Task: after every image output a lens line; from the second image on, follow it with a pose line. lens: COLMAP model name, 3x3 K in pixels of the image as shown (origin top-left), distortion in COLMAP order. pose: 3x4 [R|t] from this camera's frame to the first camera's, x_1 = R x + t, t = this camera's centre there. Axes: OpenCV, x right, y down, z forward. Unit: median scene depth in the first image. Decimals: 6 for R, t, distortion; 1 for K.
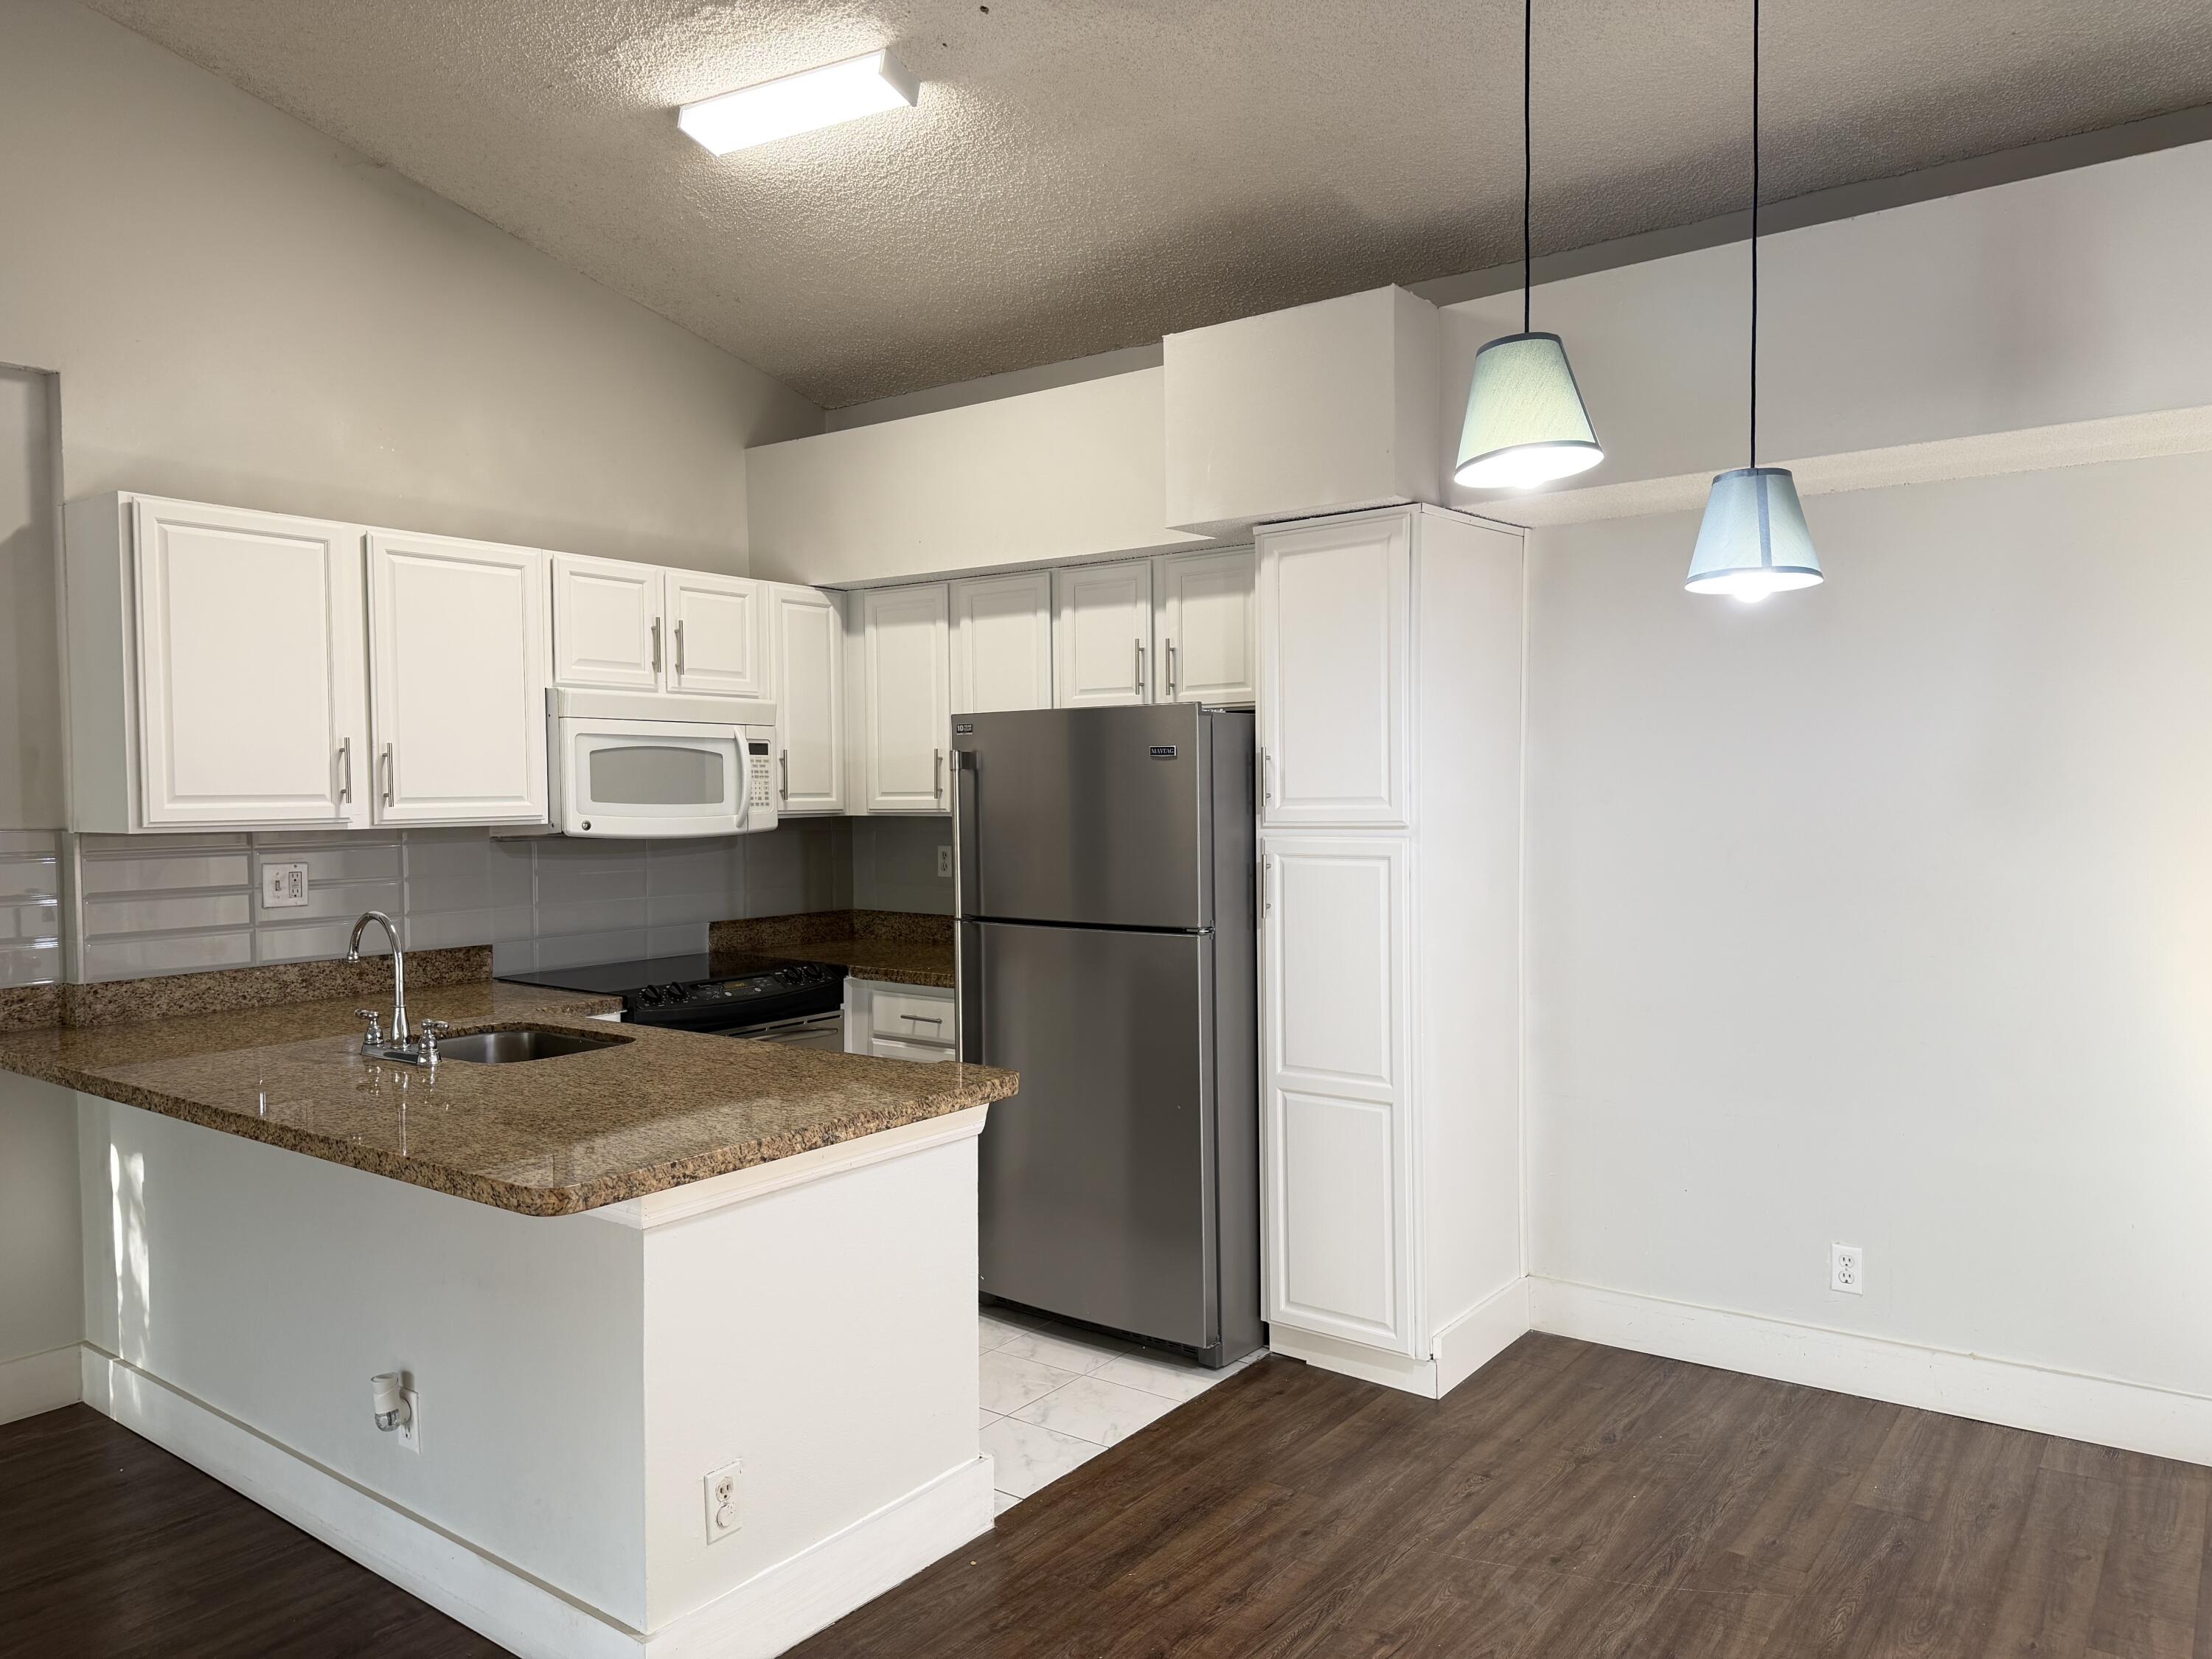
lens RADIAL K [[1536.3, 0, 1116.1], [0, 1536.3, 825.2], [0, 0, 1]] dist [0.018485, -0.018233]
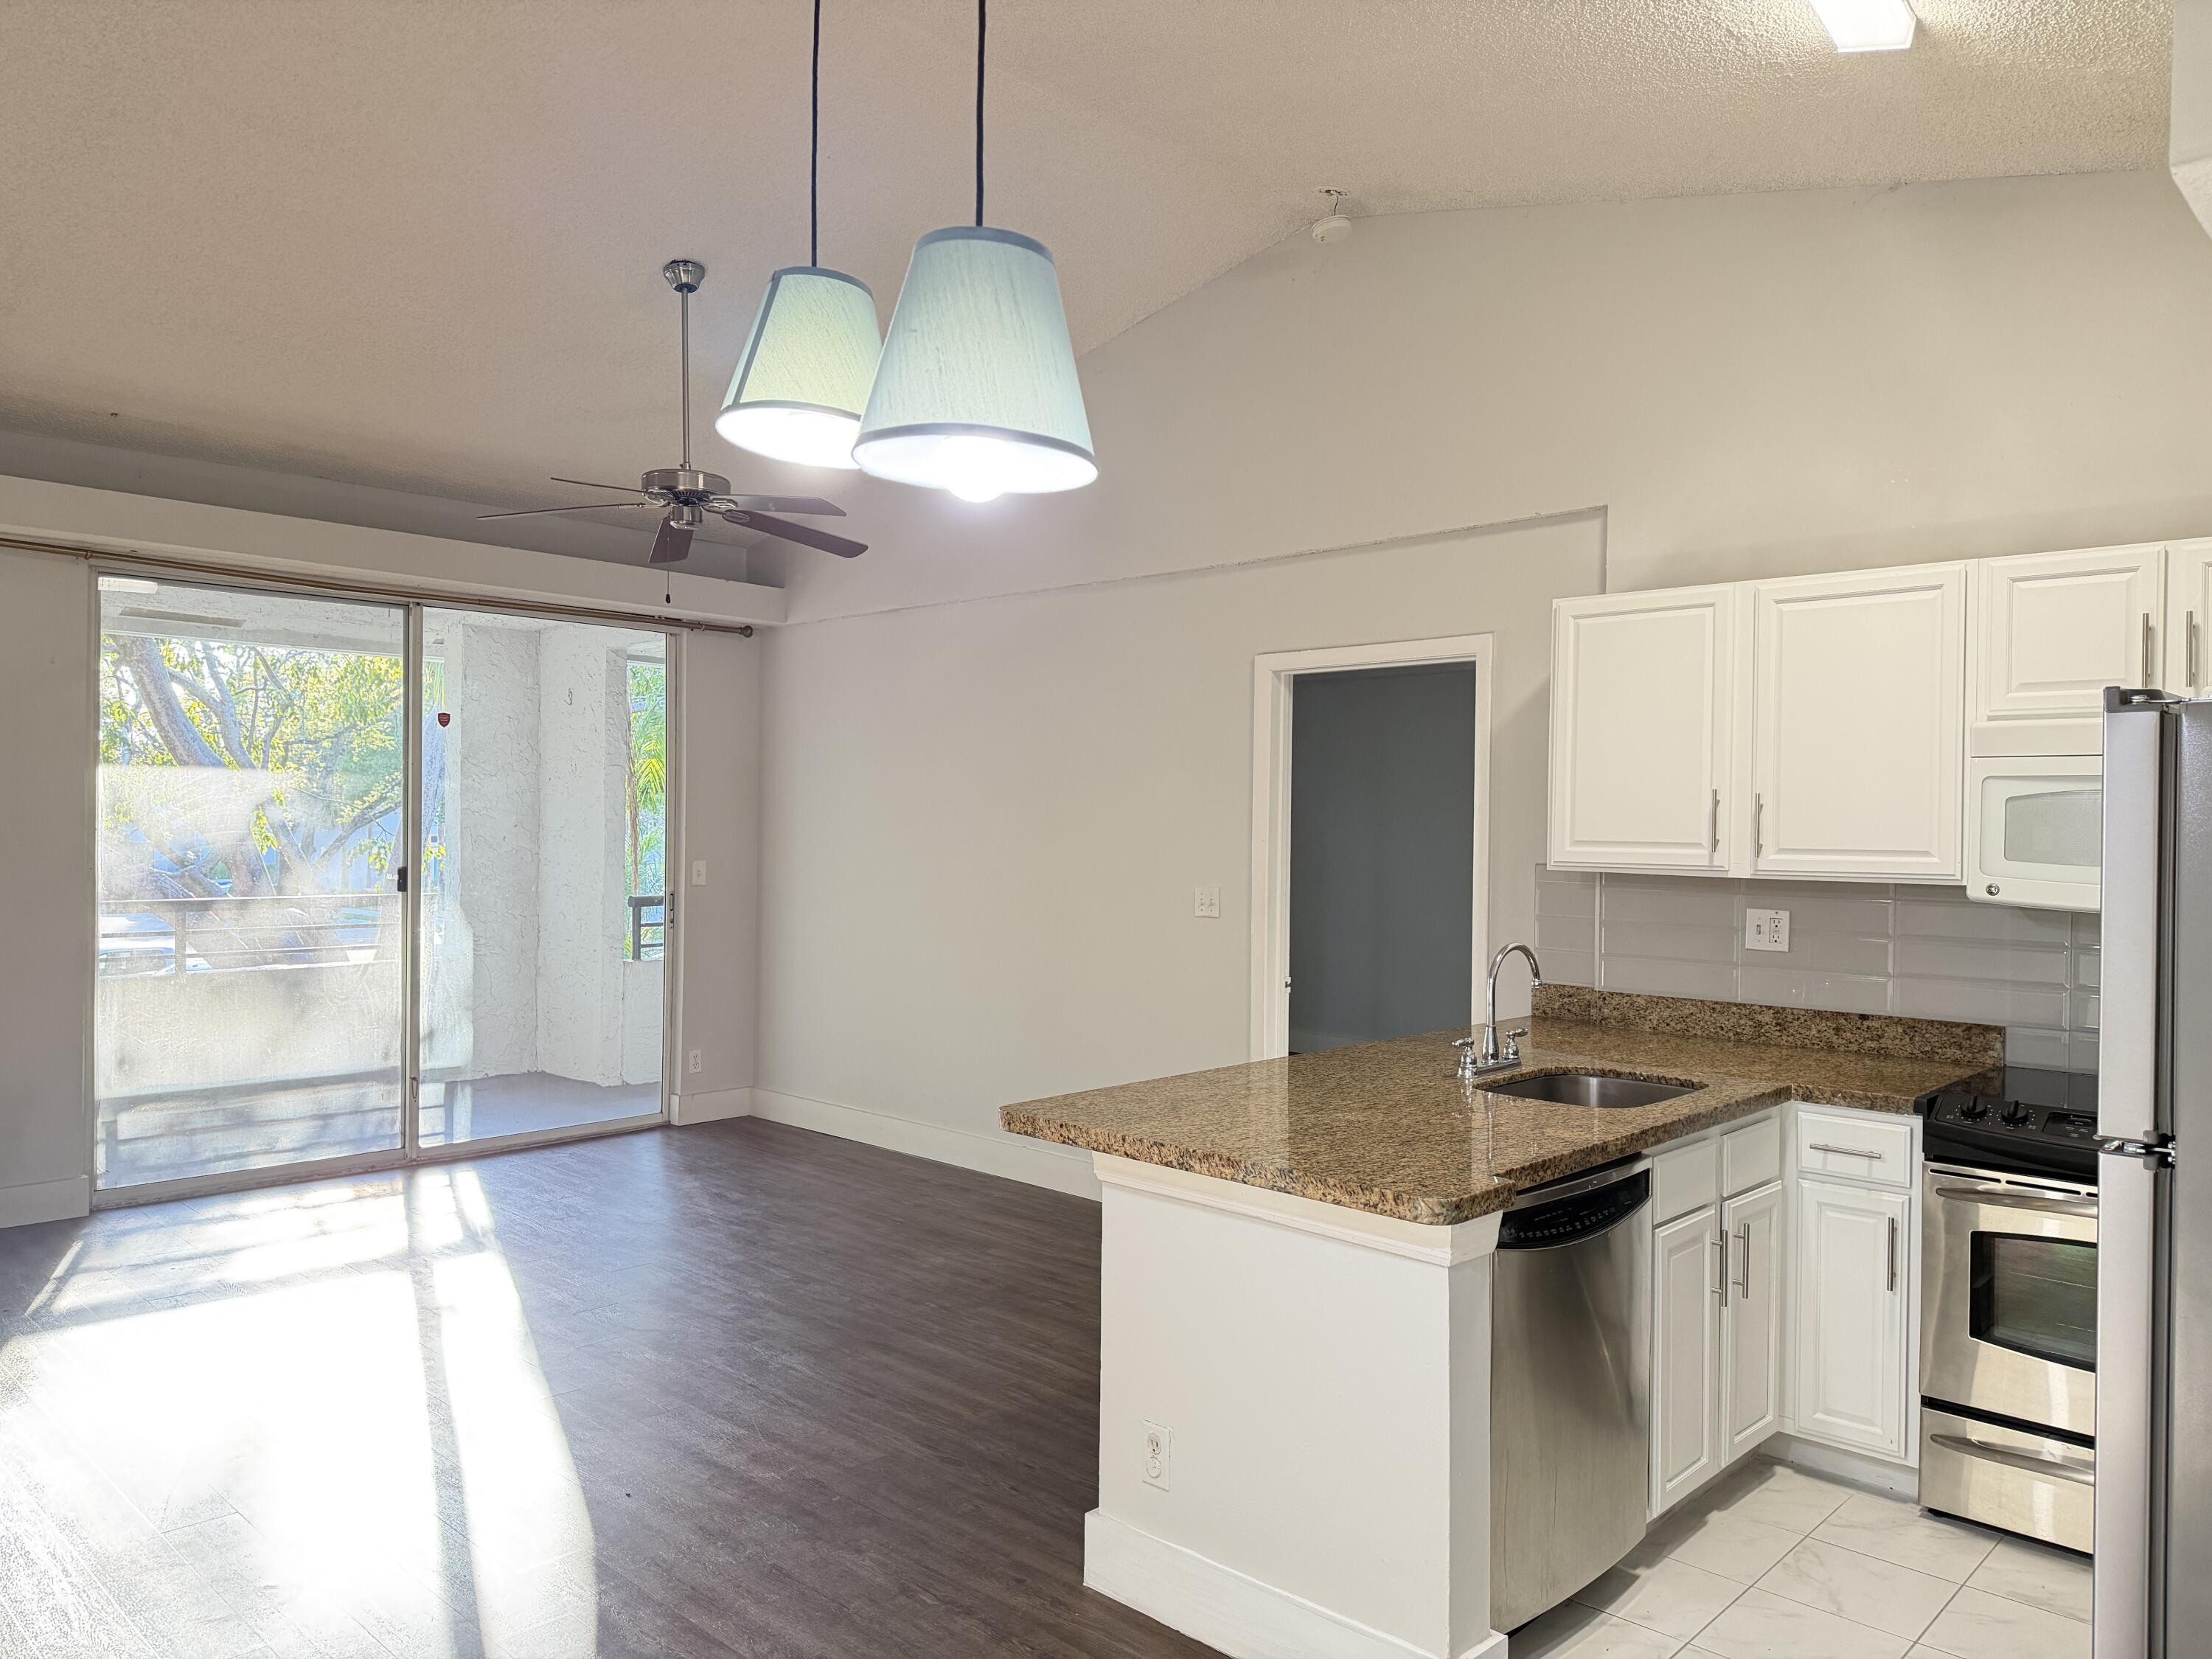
lens RADIAL K [[1536.3, 0, 1109.9], [0, 1536.3, 834.0], [0, 0, 1]] dist [0.018485, -0.018233]
pose [[-0.120294, 0.010737, -0.992680, 0.567469], [-0.042042, 0.998989, 0.015900, -0.024789], [0.991848, 0.043647, -0.119721, 0.697301]]
